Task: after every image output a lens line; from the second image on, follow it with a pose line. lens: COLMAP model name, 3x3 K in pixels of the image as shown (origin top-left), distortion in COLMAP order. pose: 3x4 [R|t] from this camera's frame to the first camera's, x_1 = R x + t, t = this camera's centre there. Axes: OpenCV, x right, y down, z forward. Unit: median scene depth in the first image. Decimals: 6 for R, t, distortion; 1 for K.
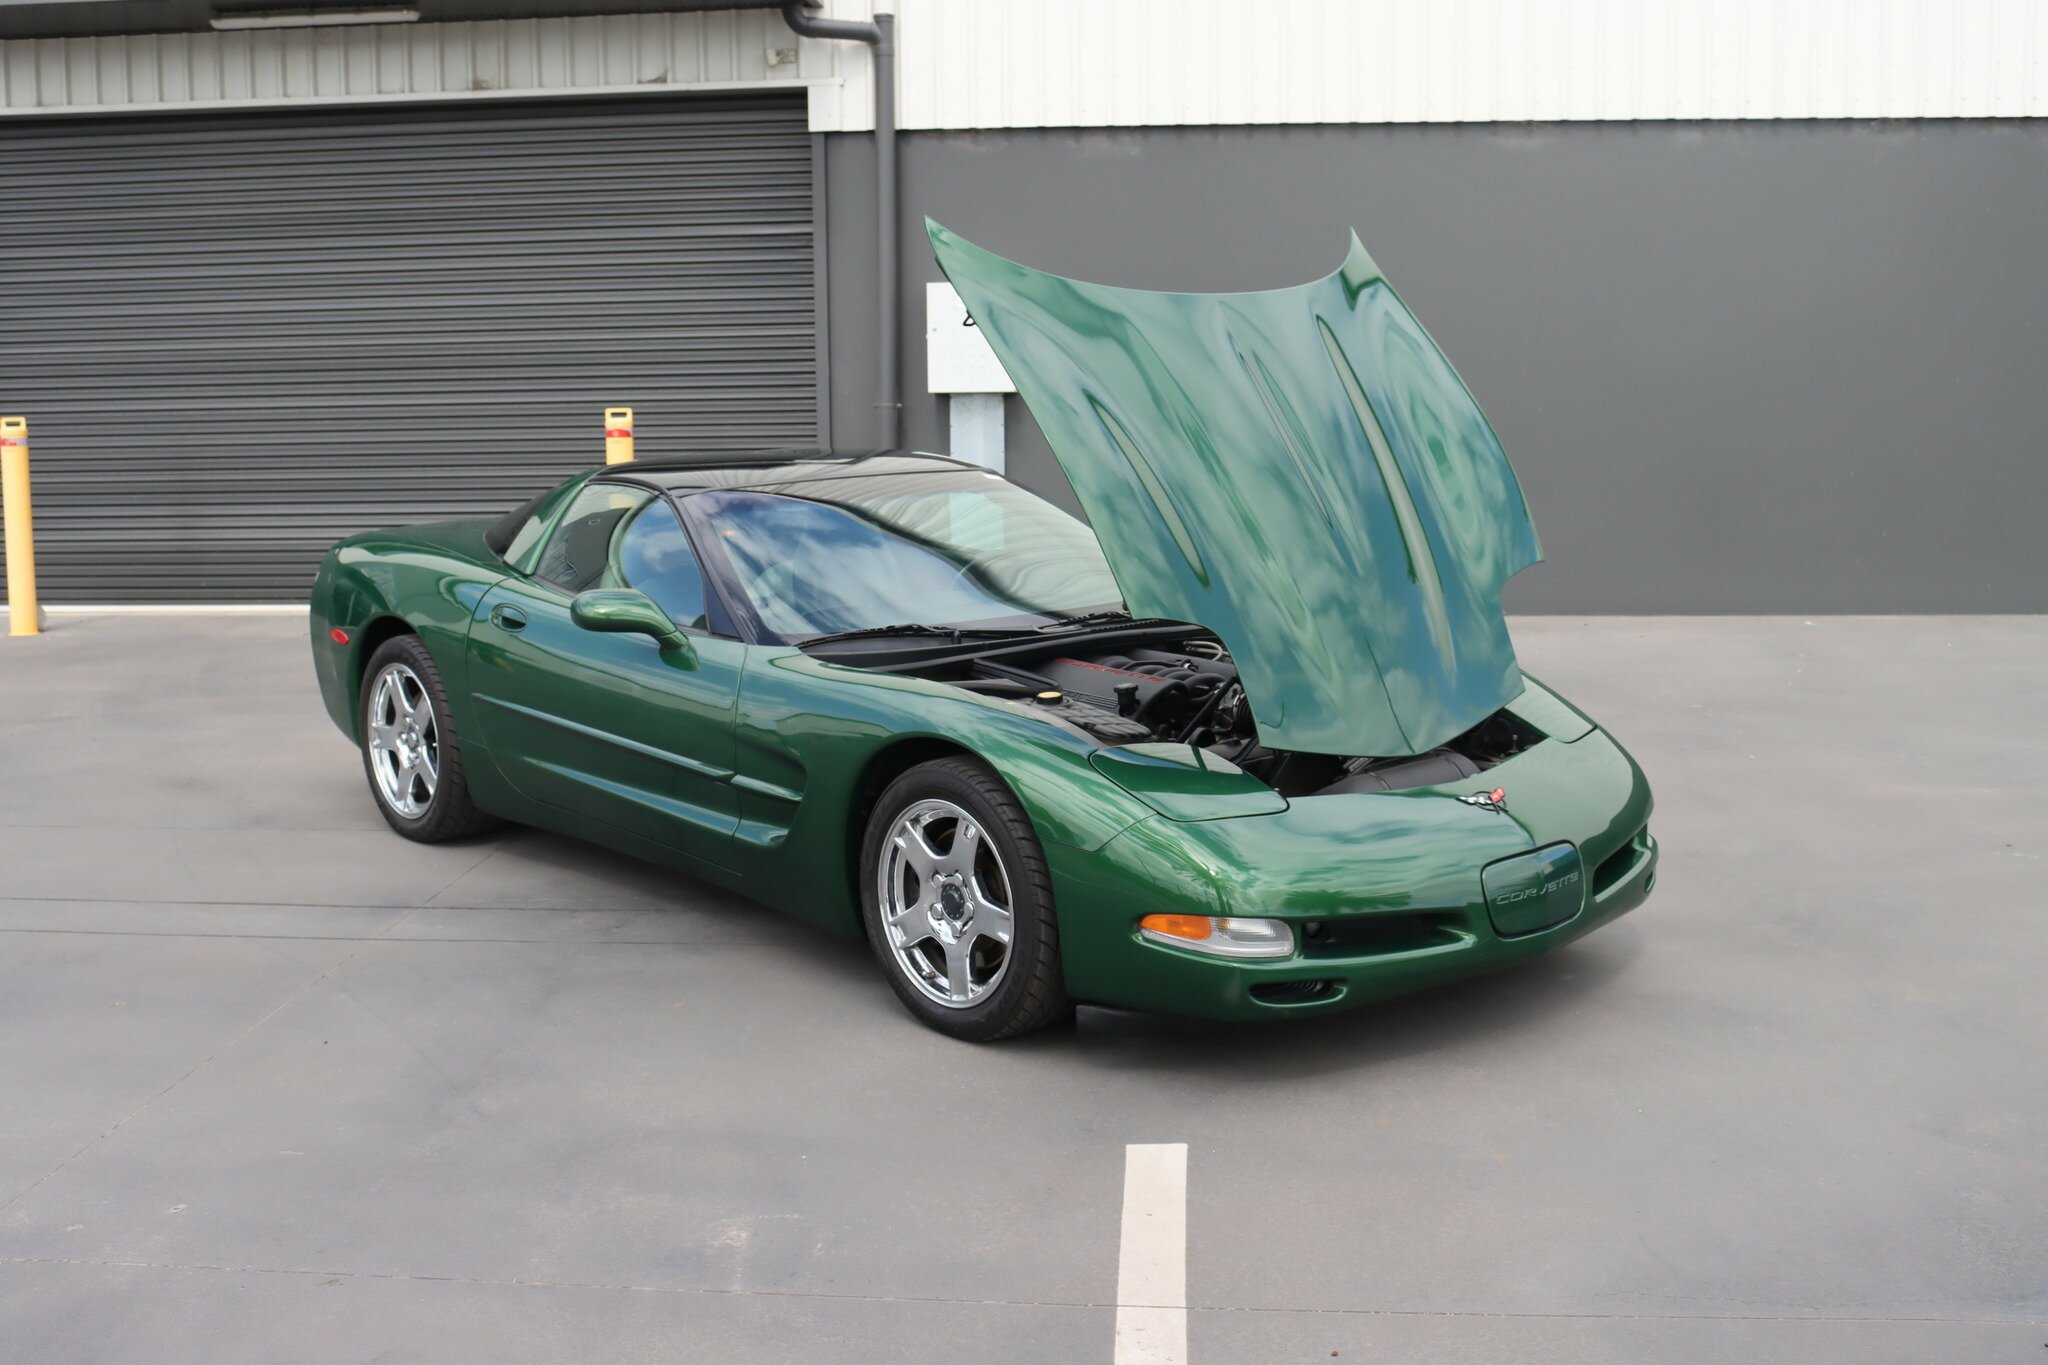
lens RADIAL K [[2135.3, 0, 1024.0], [0, 2135.3, 682.5], [0, 0, 1]] dist [-0.121058, 0.121118]
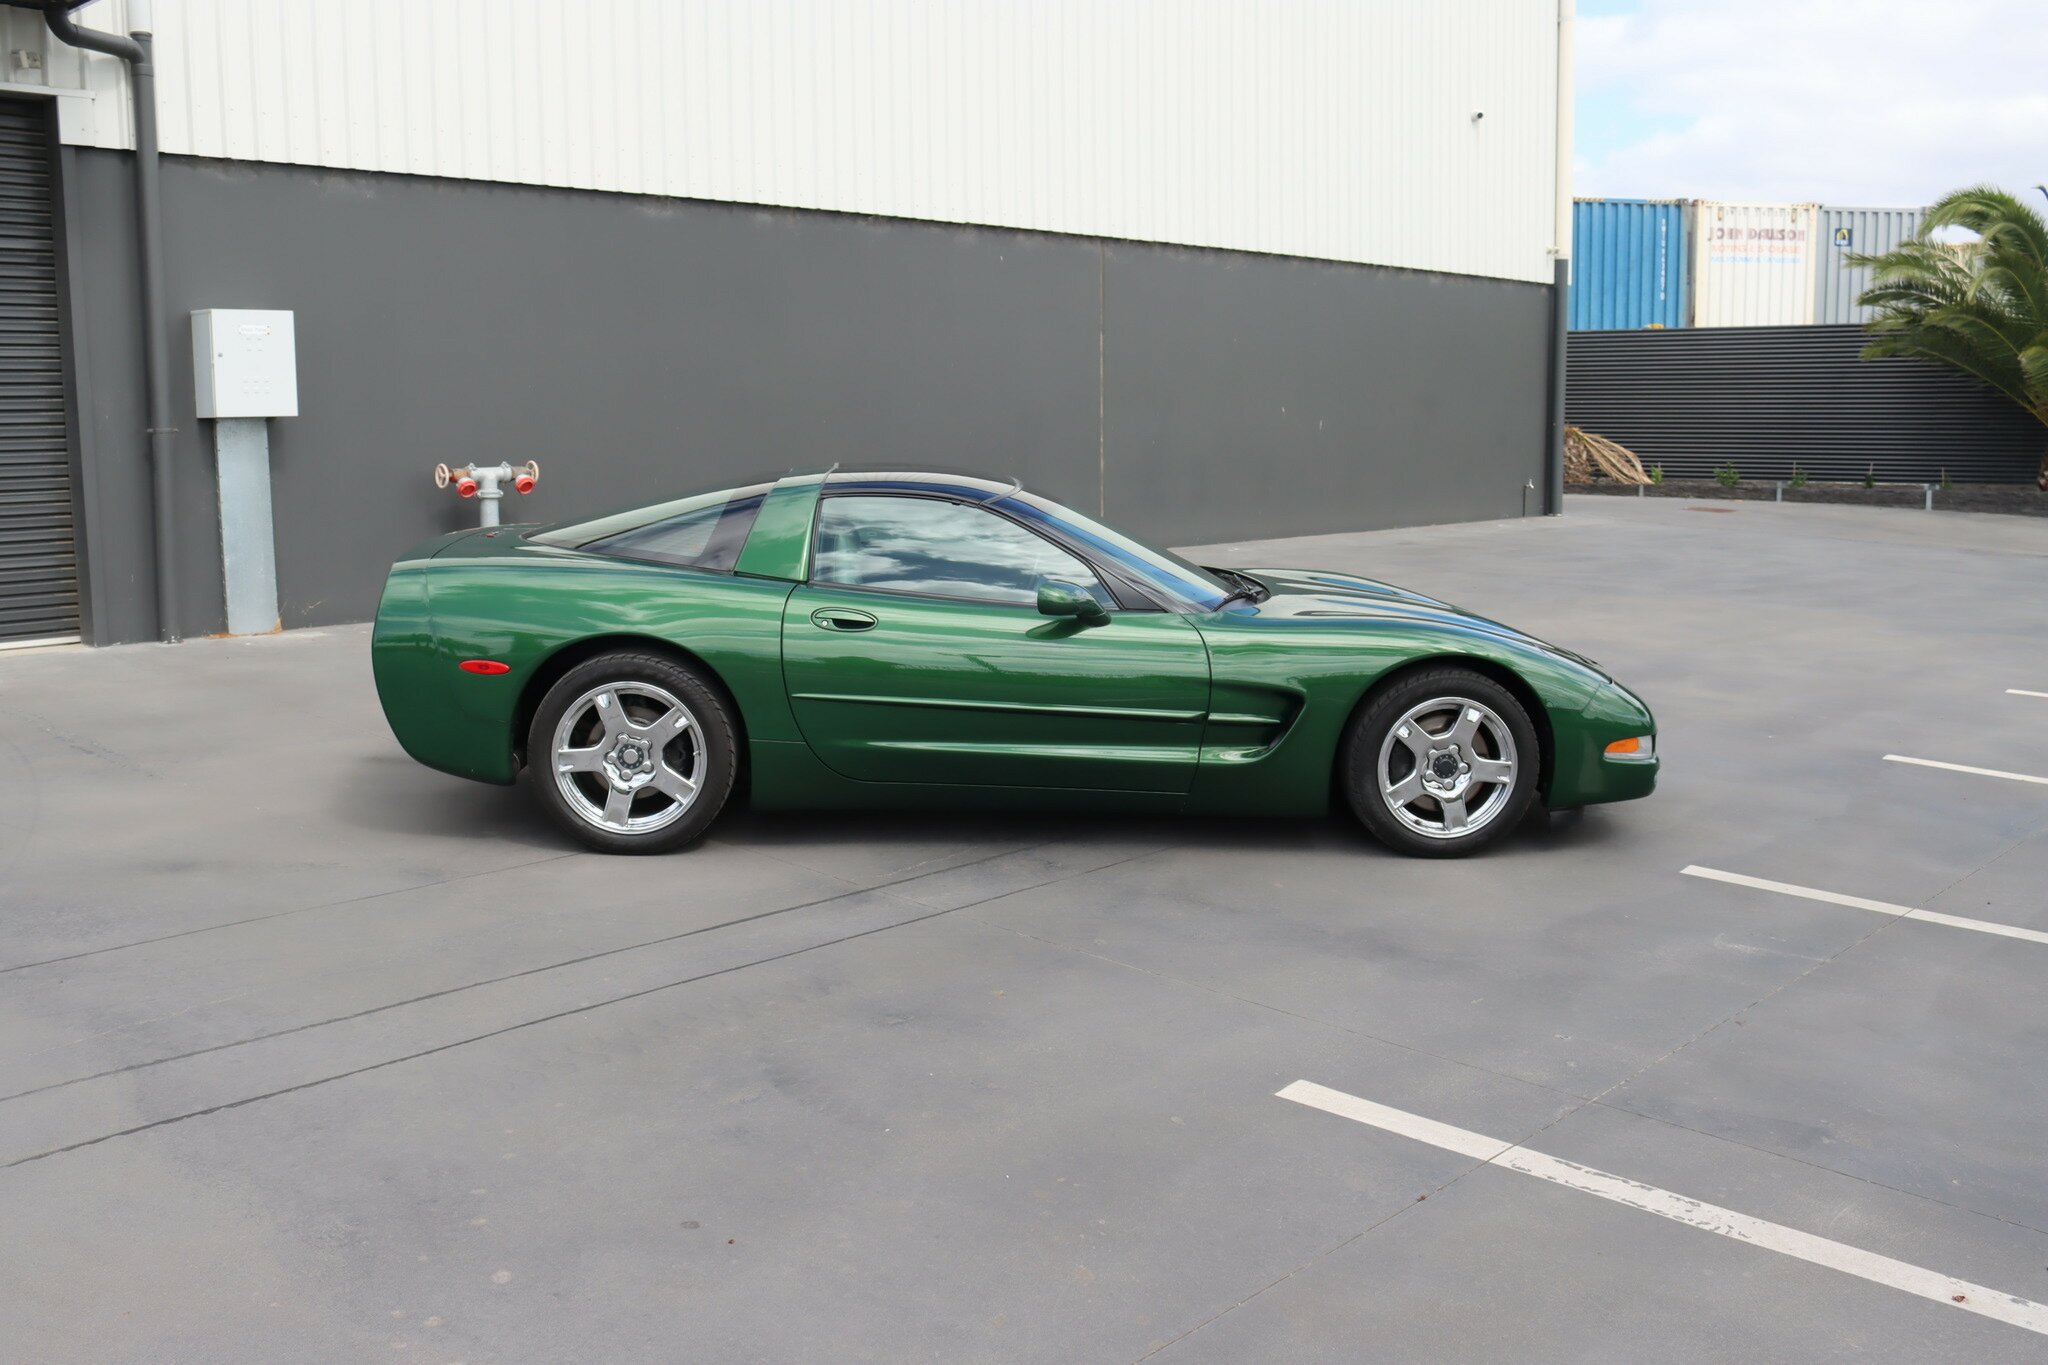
lens RADIAL K [[1857.3, 0, 958.1], [0, 1857.3, 685.4], [0, 0, 1]] dist [-0.131014, 0.157111]
pose [[0.638523, -0.108749, 0.761880, -0.496673], [0.099108, 0.993342, 0.058726, -0.025332], [-0.763194, 0.038010, 0.645050, 0.175148]]
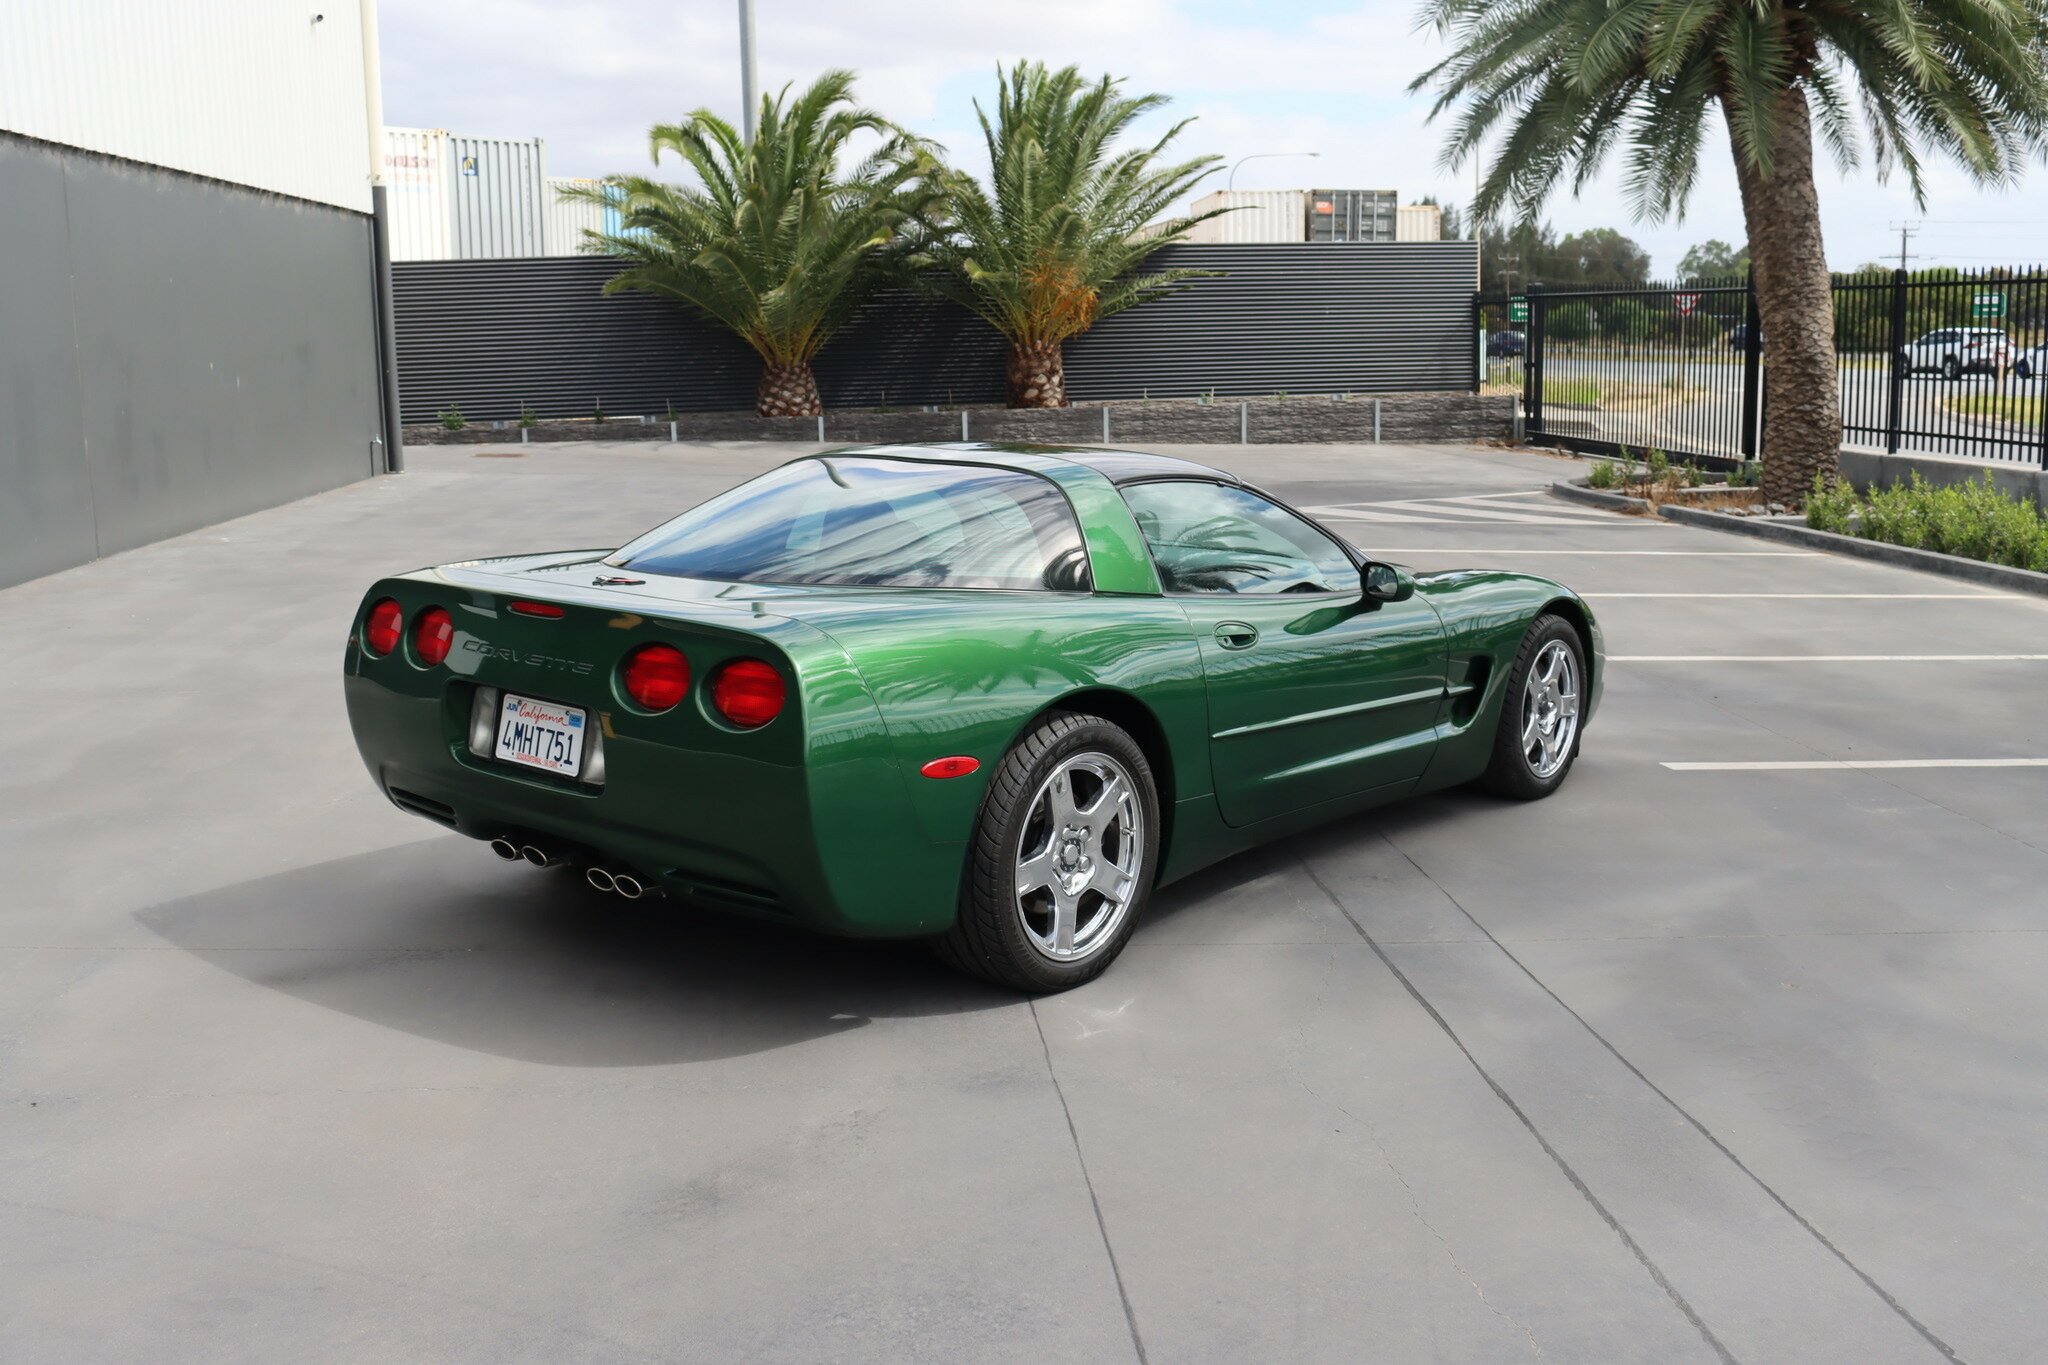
lens RADIAL K [[2030.3, 0, 1024.0], [0, 2030.3, 682.5], [0, 0, 1]] dist [-0.134249, 0.137387]
pose [[-0.175964, -0.161420, 0.971072, -0.571128], [0.143422, 0.971734, 0.187519, -0.100909], [-0.973893, 0.172270, -0.147839, 0.646929]]
